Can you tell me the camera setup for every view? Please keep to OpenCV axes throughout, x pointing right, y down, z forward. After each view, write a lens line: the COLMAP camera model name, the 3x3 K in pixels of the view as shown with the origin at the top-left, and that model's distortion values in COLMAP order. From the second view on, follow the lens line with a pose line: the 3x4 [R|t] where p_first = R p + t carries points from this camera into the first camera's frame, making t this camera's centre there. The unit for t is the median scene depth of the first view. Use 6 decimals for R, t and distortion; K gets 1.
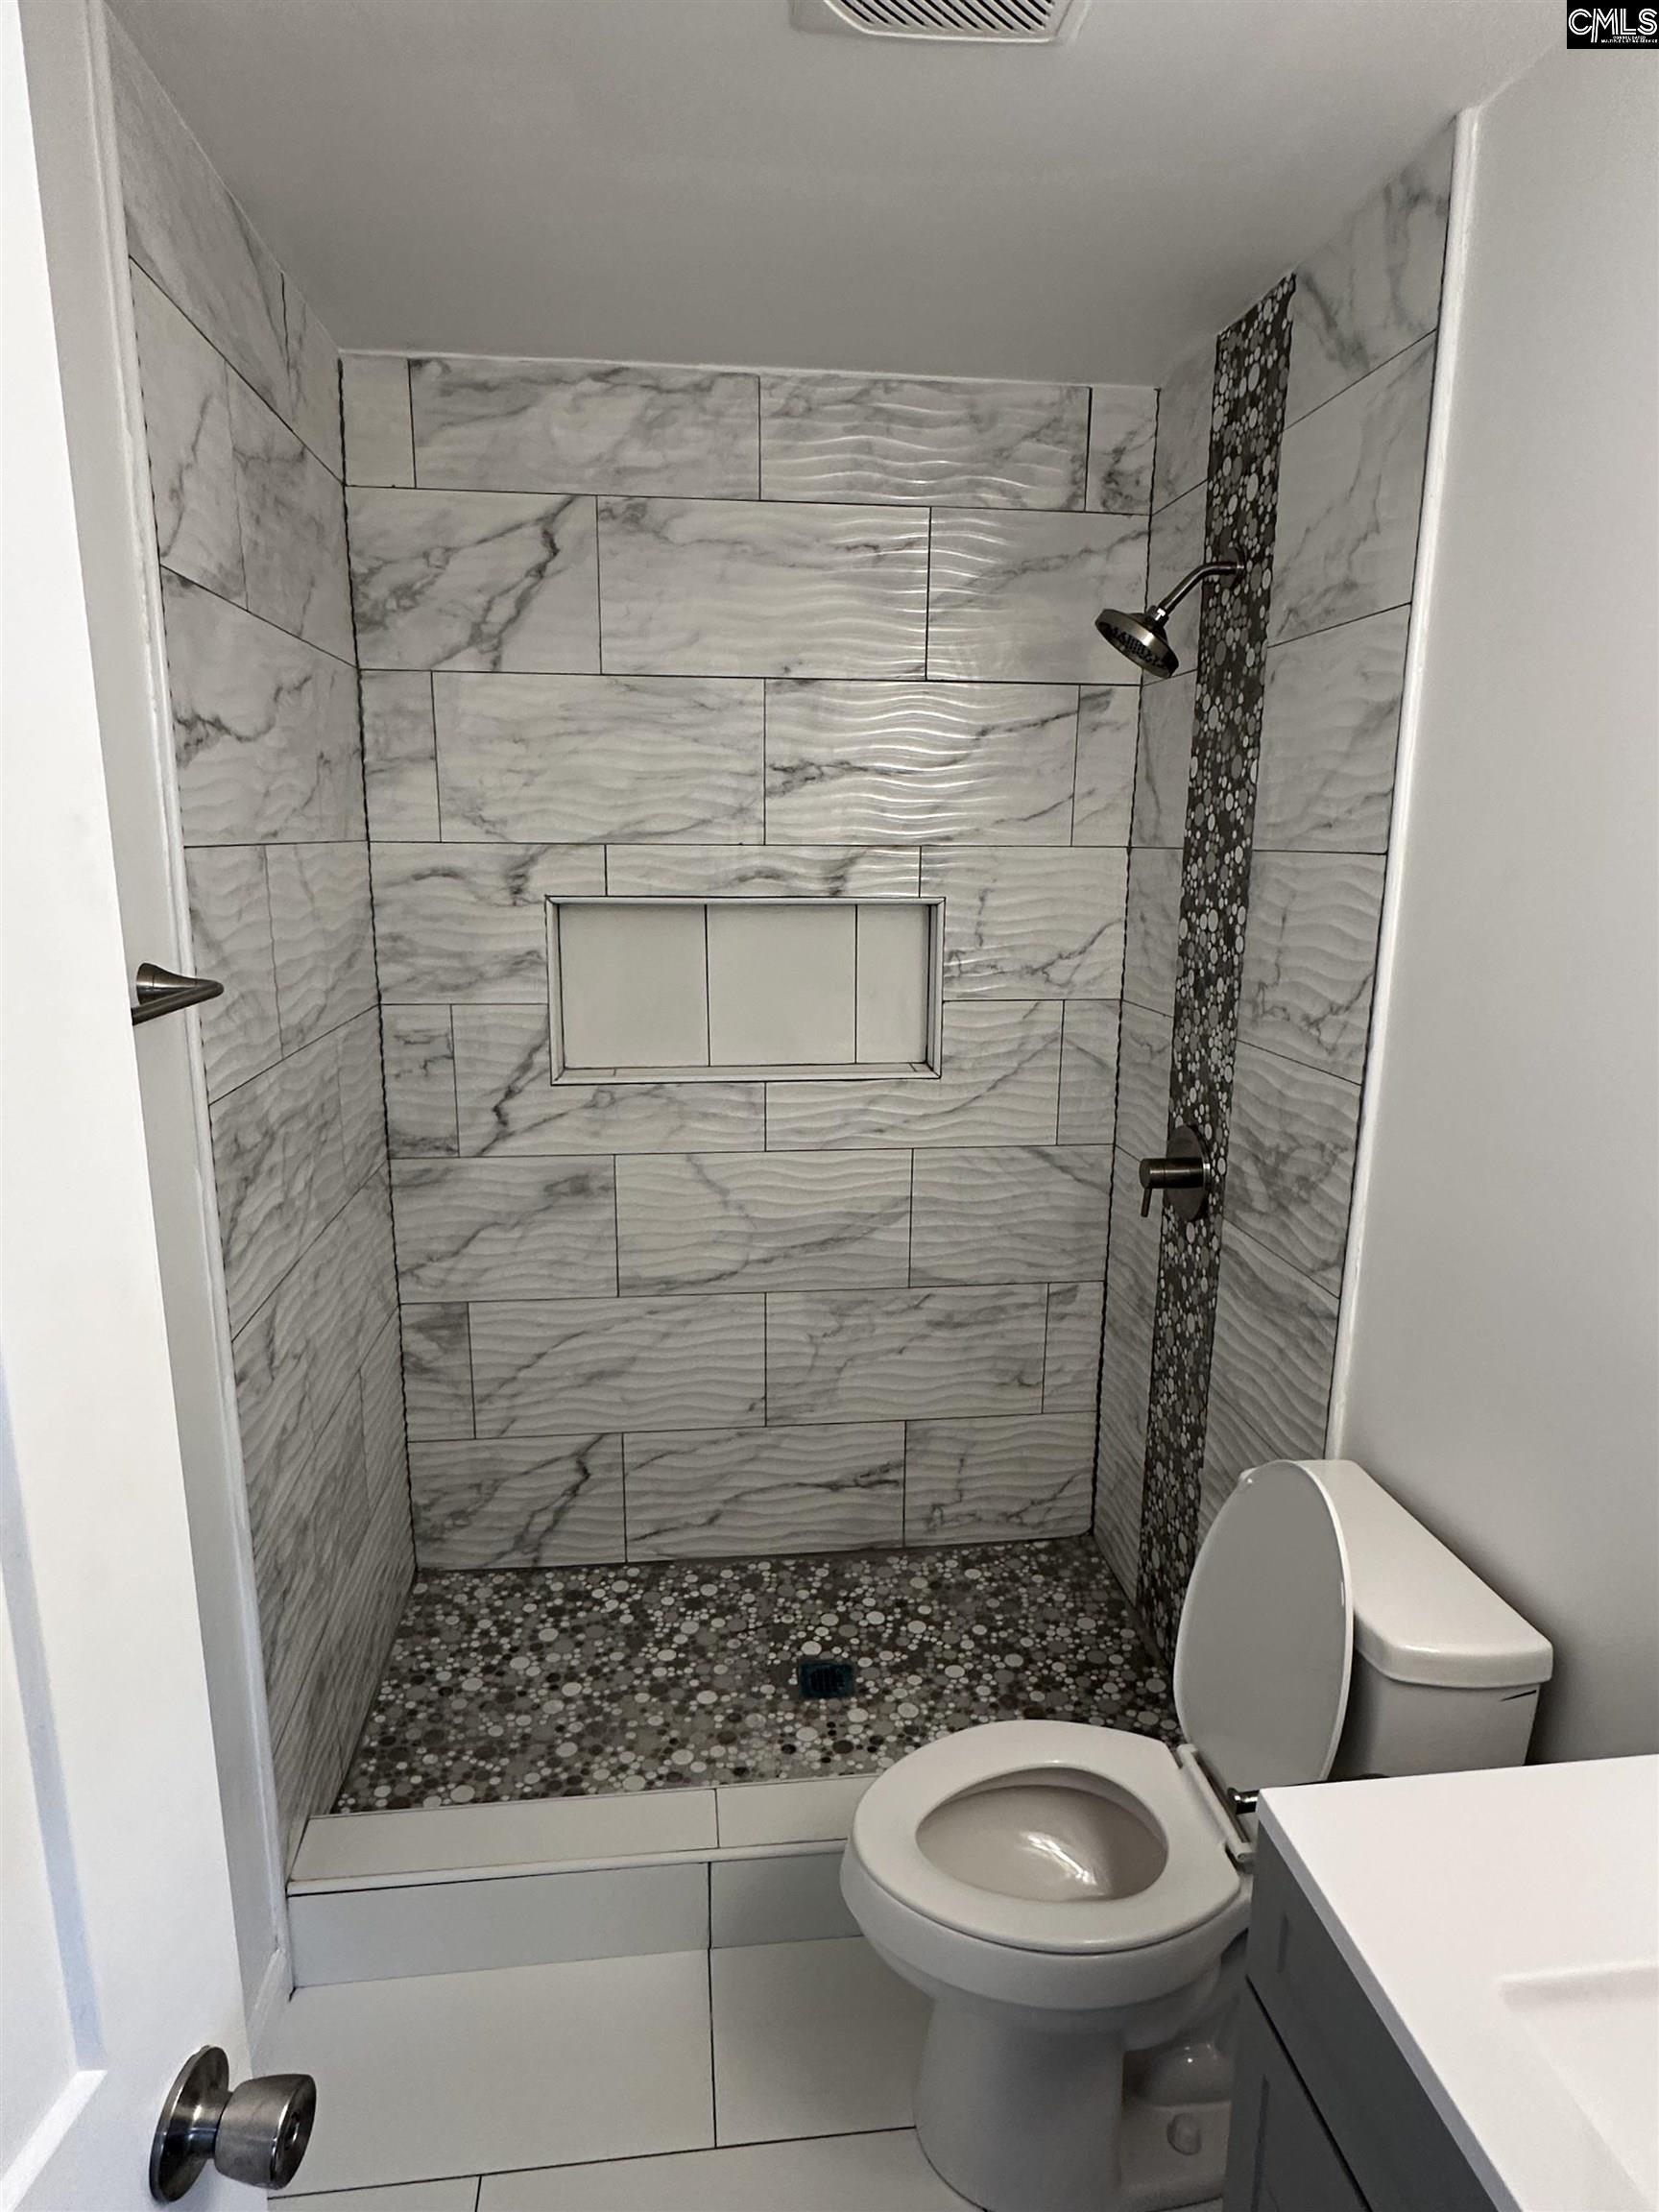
lens RADIAL K [[1256.9, 0, 824.5], [0, 1256.9, 1107.9], [0, 0, 1]] dist [-0.004904, 0.002508]
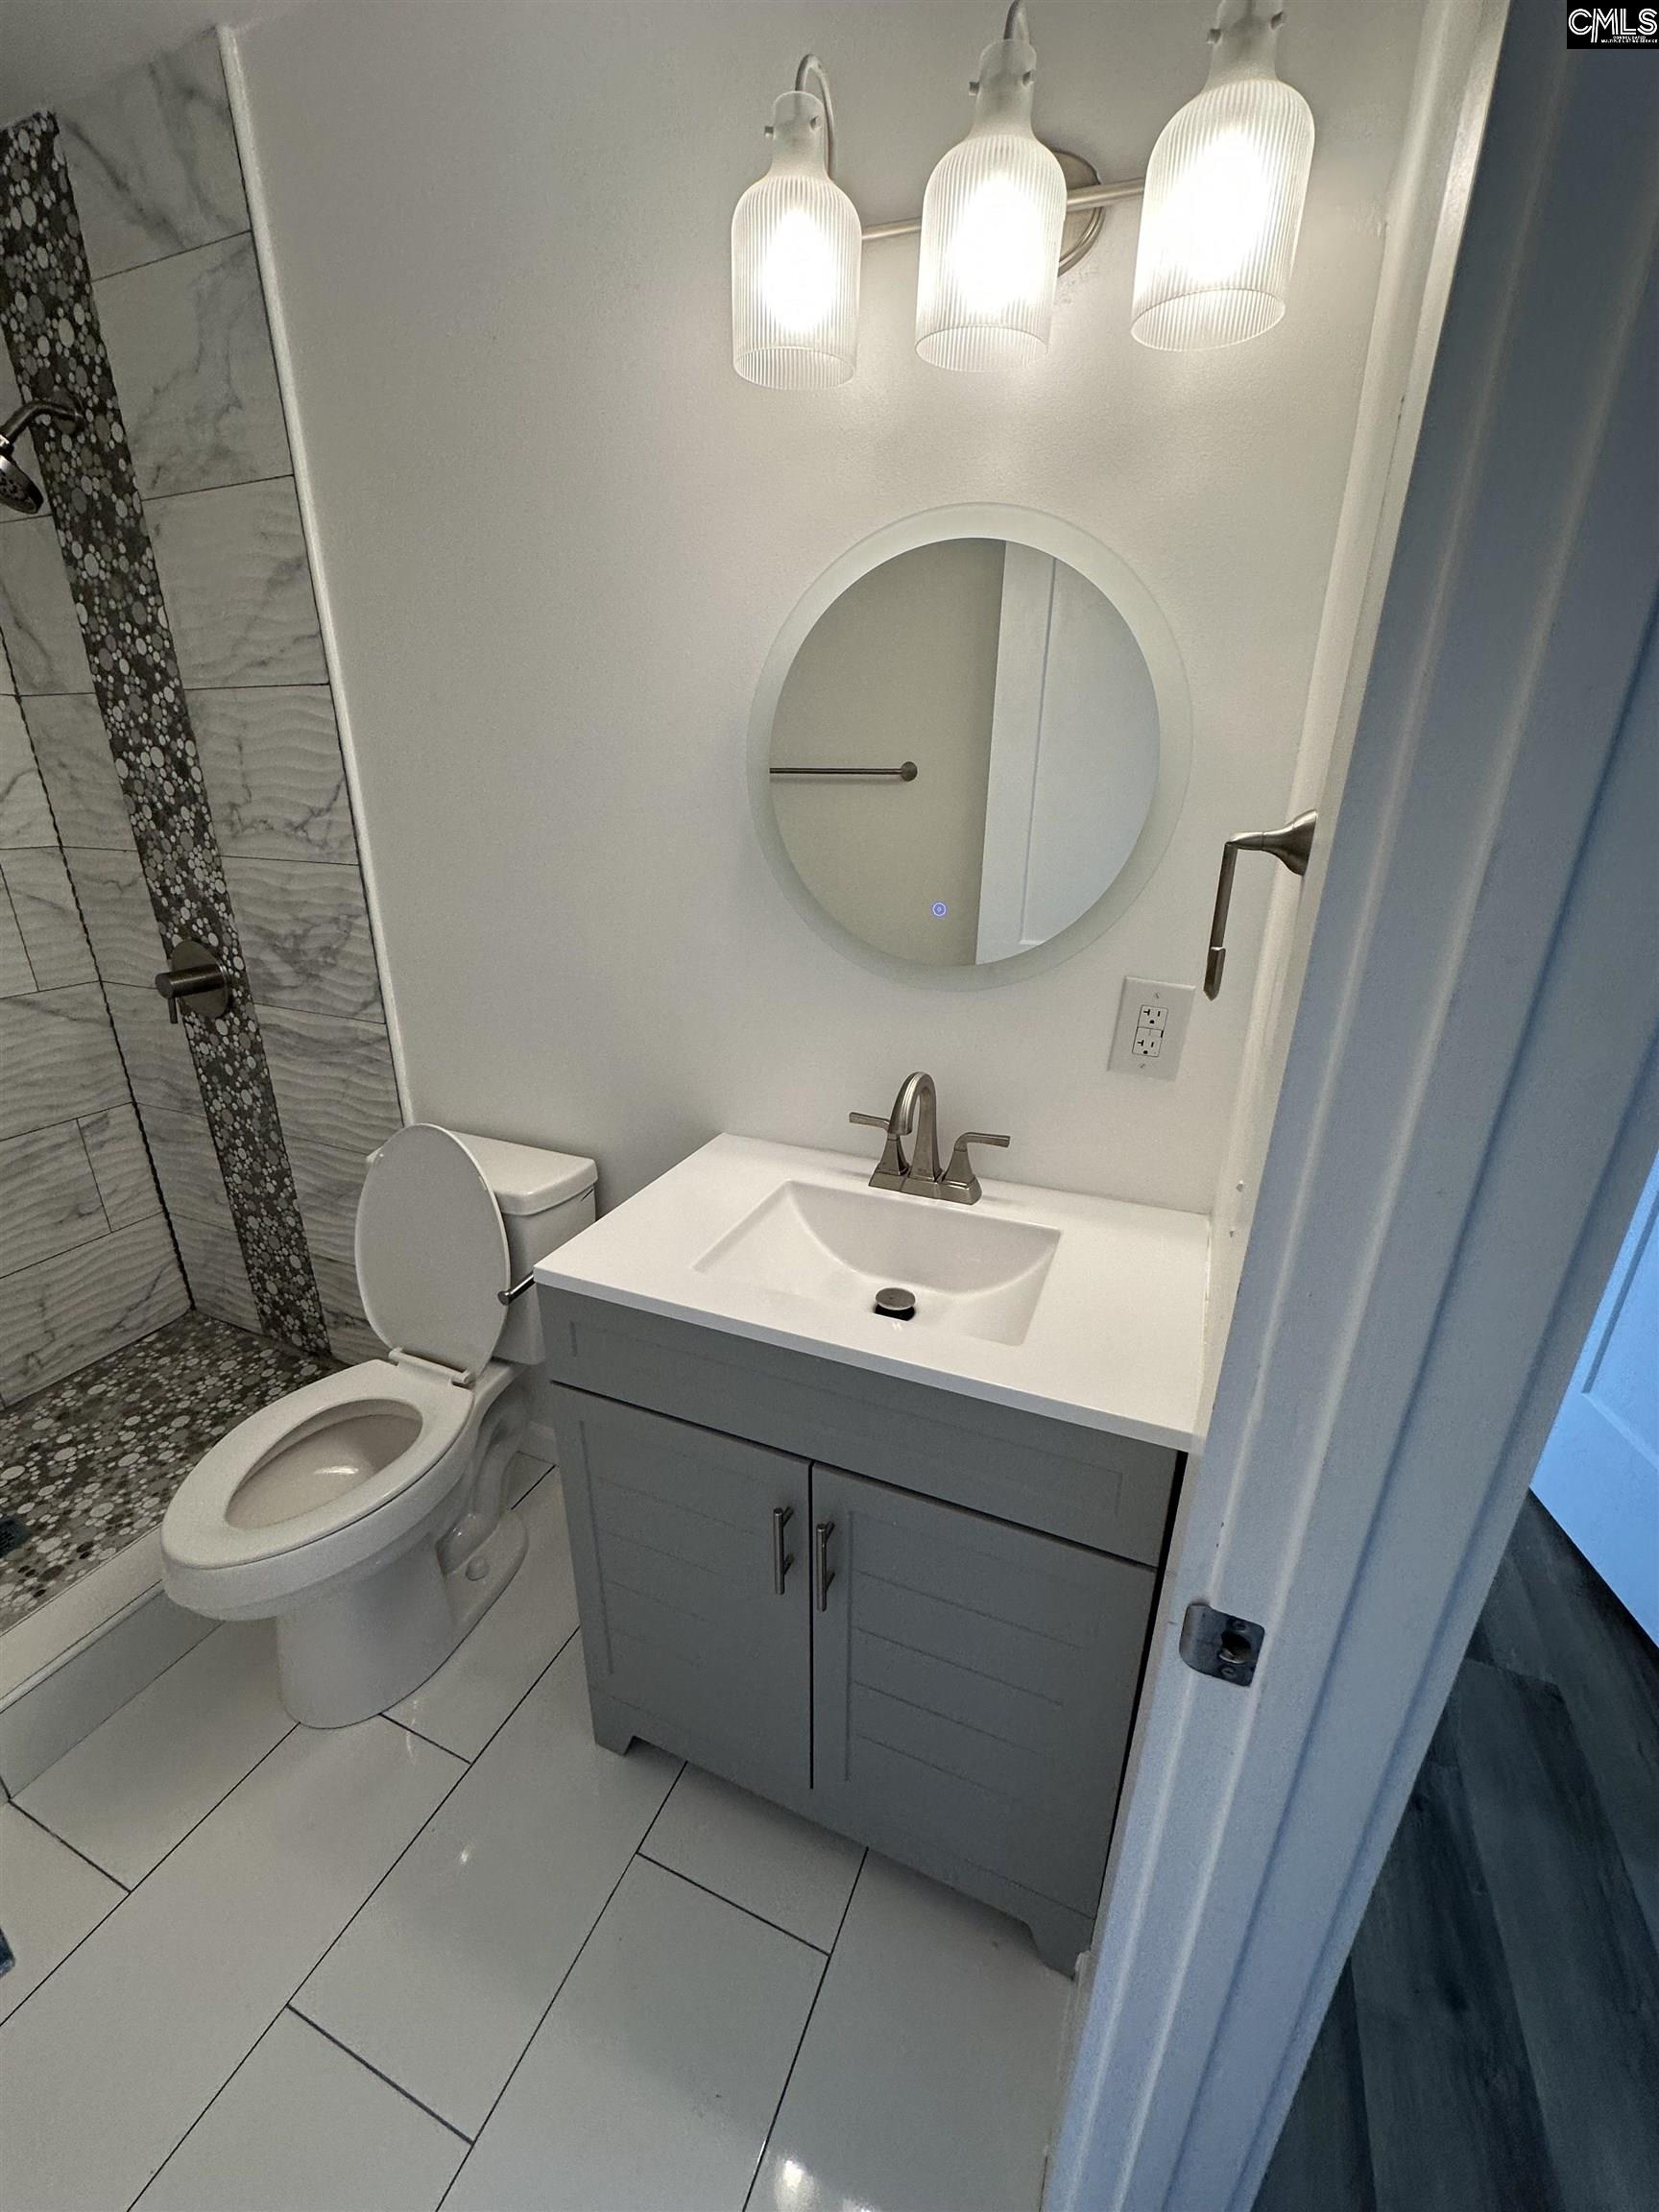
lens RADIAL K [[886.8, 0, 826.2], [0, 886.8, 1106.6], [0, 0, 1]] dist [-0.001474, 0.000268]
pose [[0.500247, -0.309114, 0.808827, -0.153504], [0.178750, 0.950853, 0.252839, 0.066051], [-0.847232, 0.018096, 0.530915, 0.041983]]
